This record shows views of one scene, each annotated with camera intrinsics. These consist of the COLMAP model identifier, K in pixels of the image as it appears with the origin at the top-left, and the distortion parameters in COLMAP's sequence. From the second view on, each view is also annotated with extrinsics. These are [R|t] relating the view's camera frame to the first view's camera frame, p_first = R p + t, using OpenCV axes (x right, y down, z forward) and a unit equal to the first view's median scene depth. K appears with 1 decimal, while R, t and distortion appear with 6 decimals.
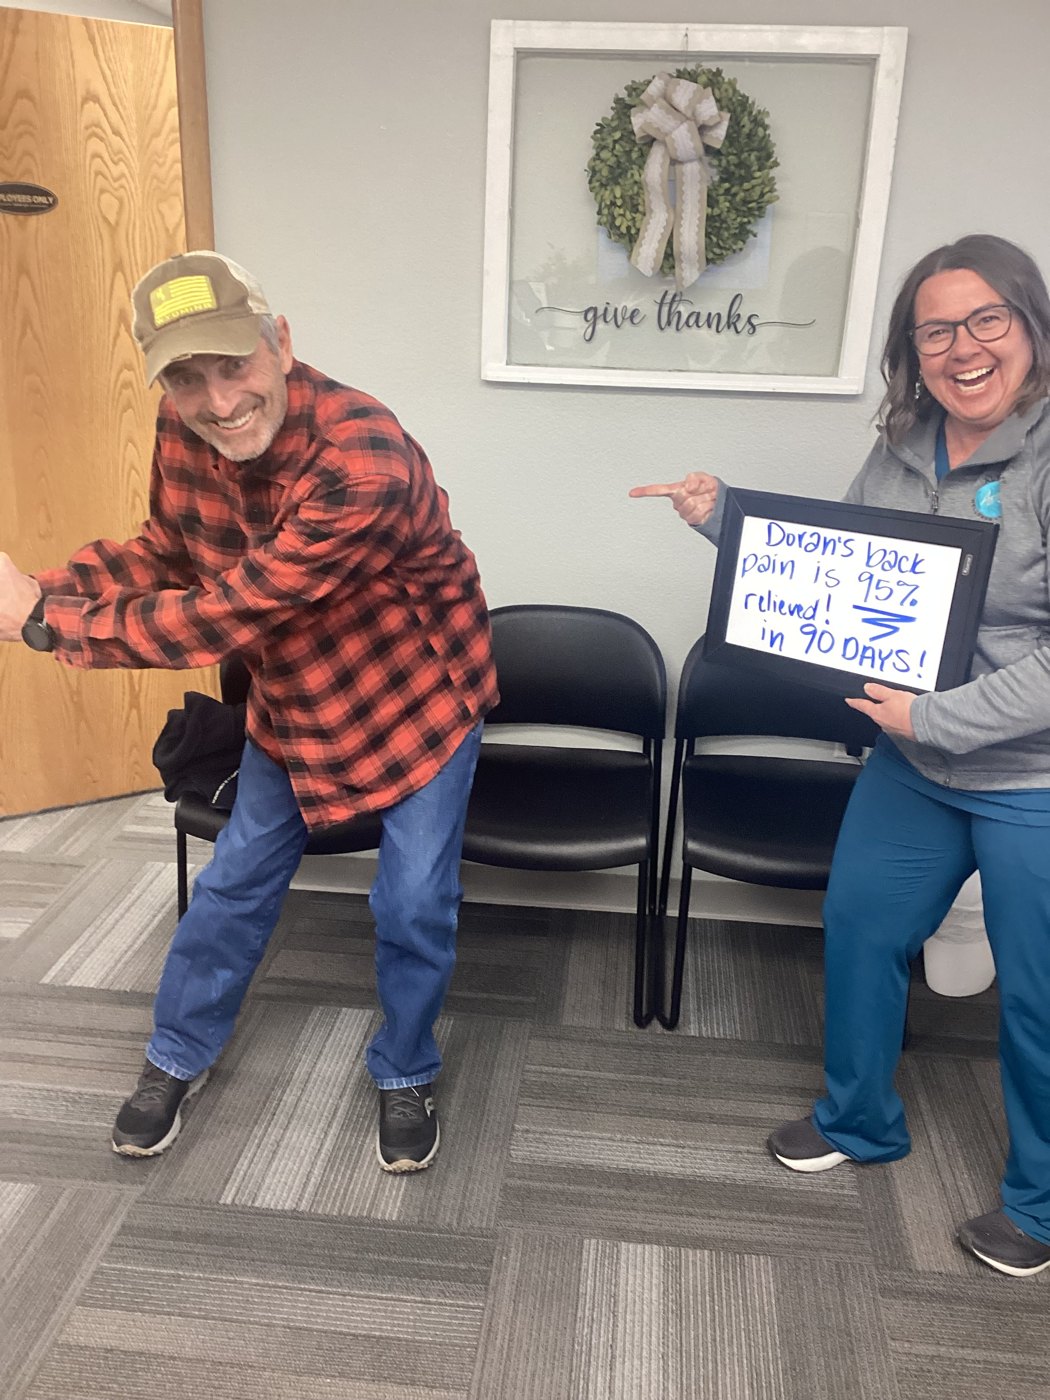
lens RADIAL K [[1273.5, 0, 525.0], [0, 1273.5, 700.0], [0, 0, 1]] dist [-0.000142, -0.021450]
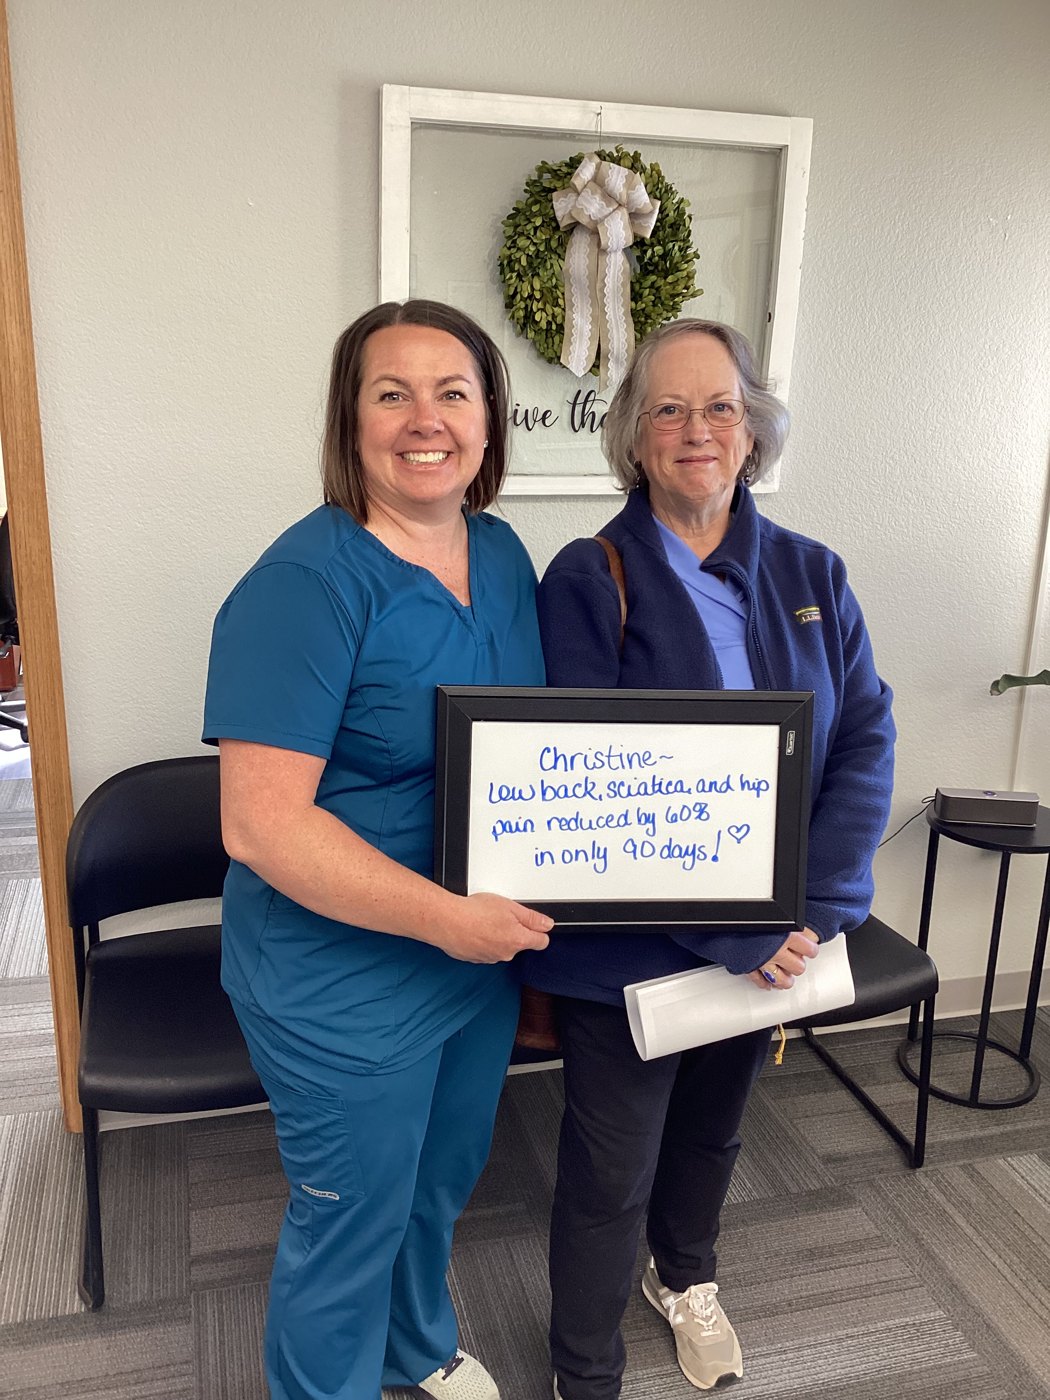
lens RADIAL K [[1273.5, 0, 525.0], [0, 1273.5, 700.0], [0, 0, 1]] dist [-0.000142, -0.021450]
pose [[0.932279, -0.106293, 0.345772, -0.275706], [0.117046, 0.993073, -0.010305, -0.103366], [-0.342281, 0.050078, 0.938262, 0.185123]]
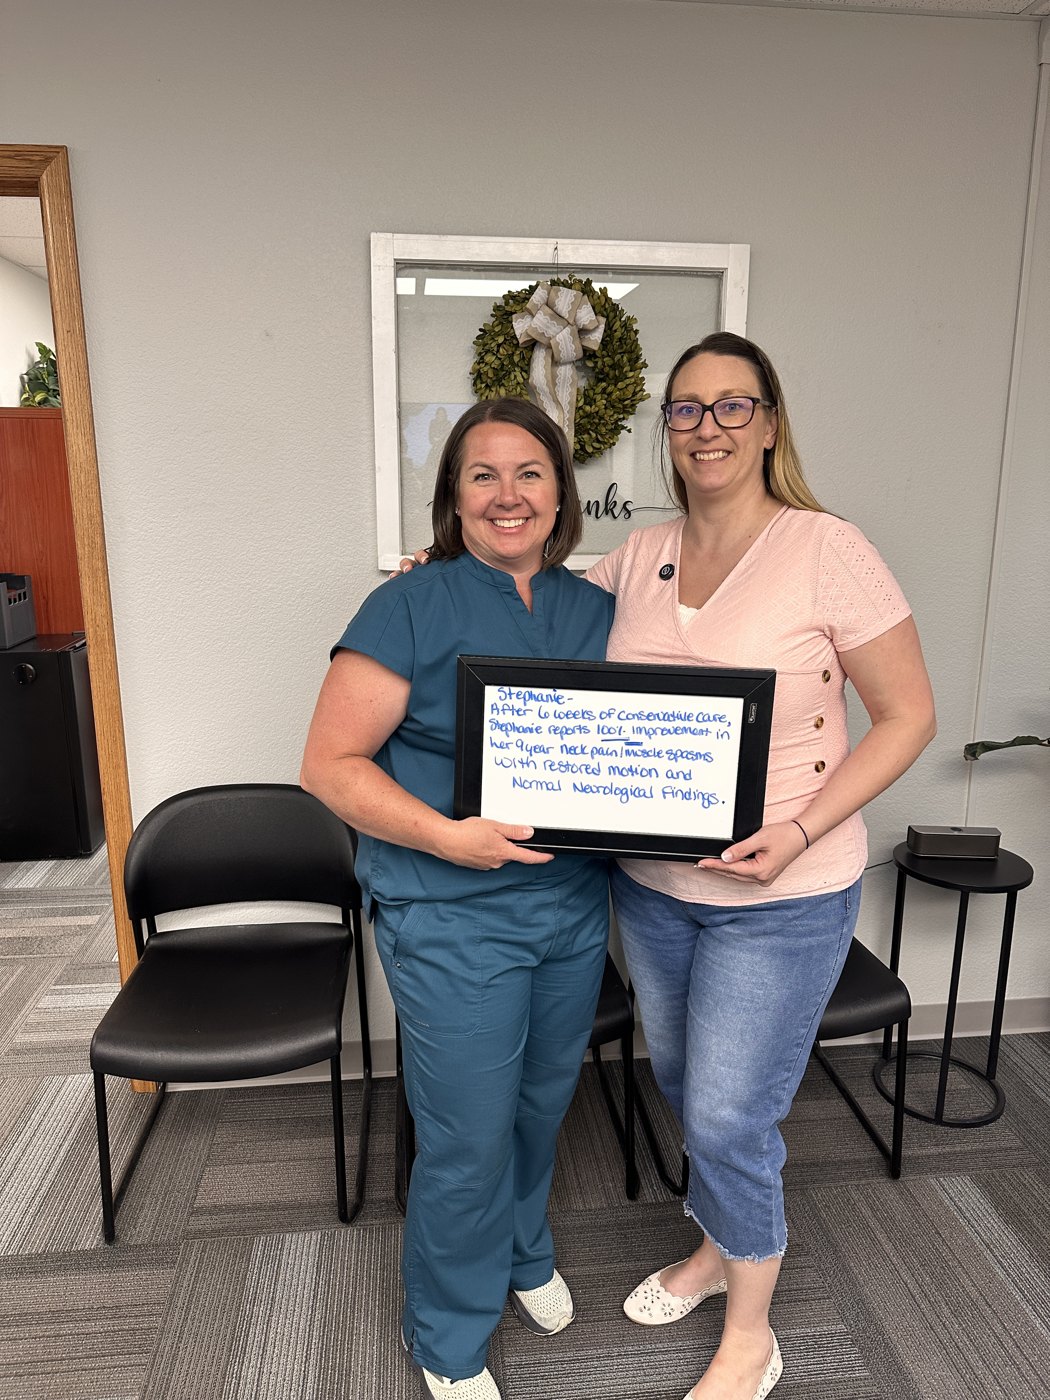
lens RADIAL K [[980.6, 0, 525.0], [0, 980.6, 700.0], [0, 0, 1]] dist [0.042314, -0.064969]
pose [[0.975868, -0.075157, 0.205020, -0.096860], [0.094070, 0.992007, -0.084104, -0.075579], [-0.197060, 0.101361, 0.975138, 0.226380]]
